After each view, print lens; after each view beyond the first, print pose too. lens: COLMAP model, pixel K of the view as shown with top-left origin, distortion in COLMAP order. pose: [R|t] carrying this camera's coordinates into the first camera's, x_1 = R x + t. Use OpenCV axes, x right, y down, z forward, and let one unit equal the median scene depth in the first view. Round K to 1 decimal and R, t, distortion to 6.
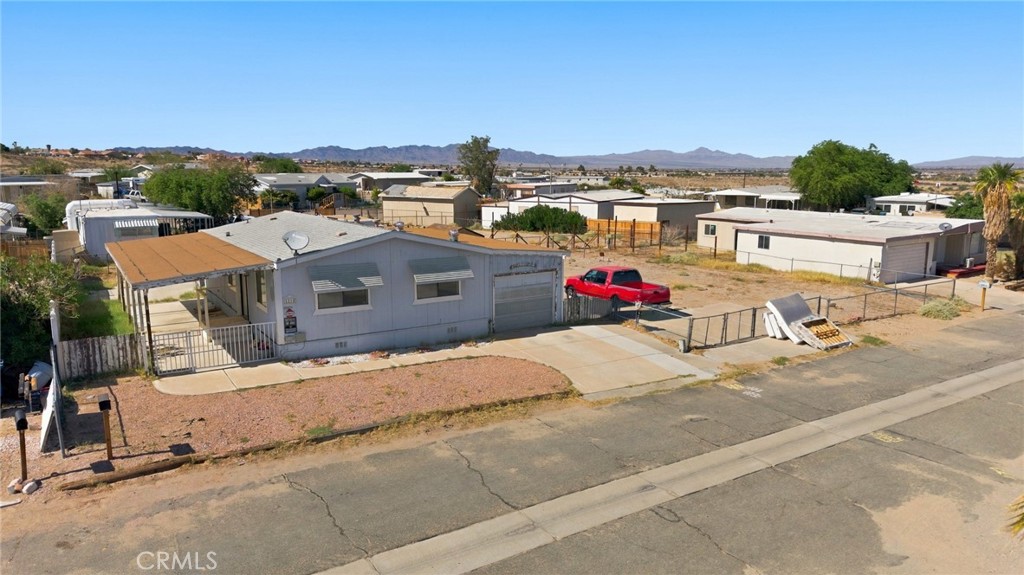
lens RADIAL K [[706.4, 0, 542.7], [0, 706.4, 286.9], [0, 0, 1]] dist [0.100575, -0.114822]
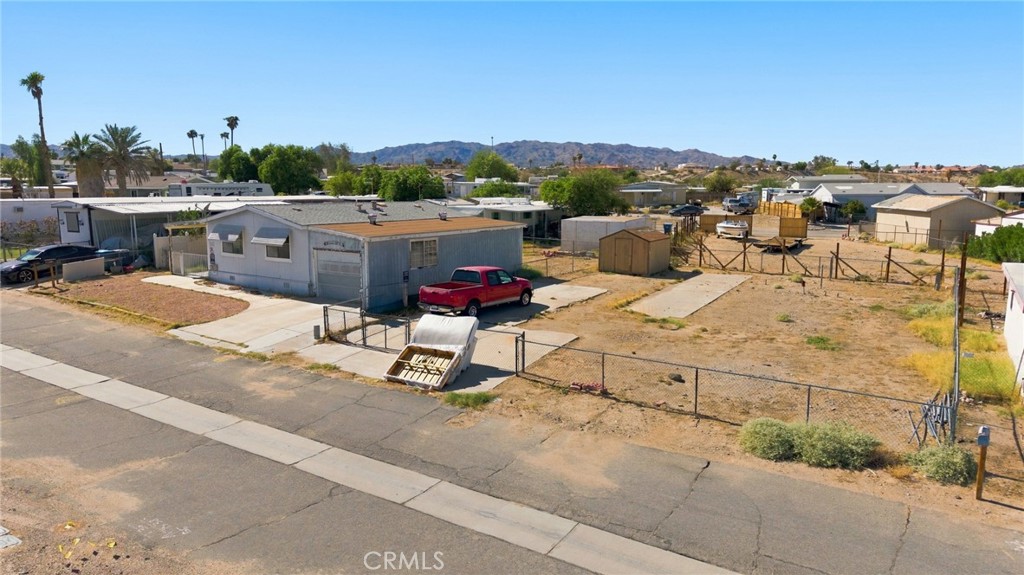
lens RADIAL K [[729.0, 0, 491.4], [0, 729.0, 286.6], [0, 0, 1]] dist [0.086277, -0.105077]
pose [[0.348547, 0.128181, -0.928485, 1.206291], [-0.156286, 0.984685, 0.077271, -0.095473], [0.924170, 0.118177, 0.363242, 0.833580]]
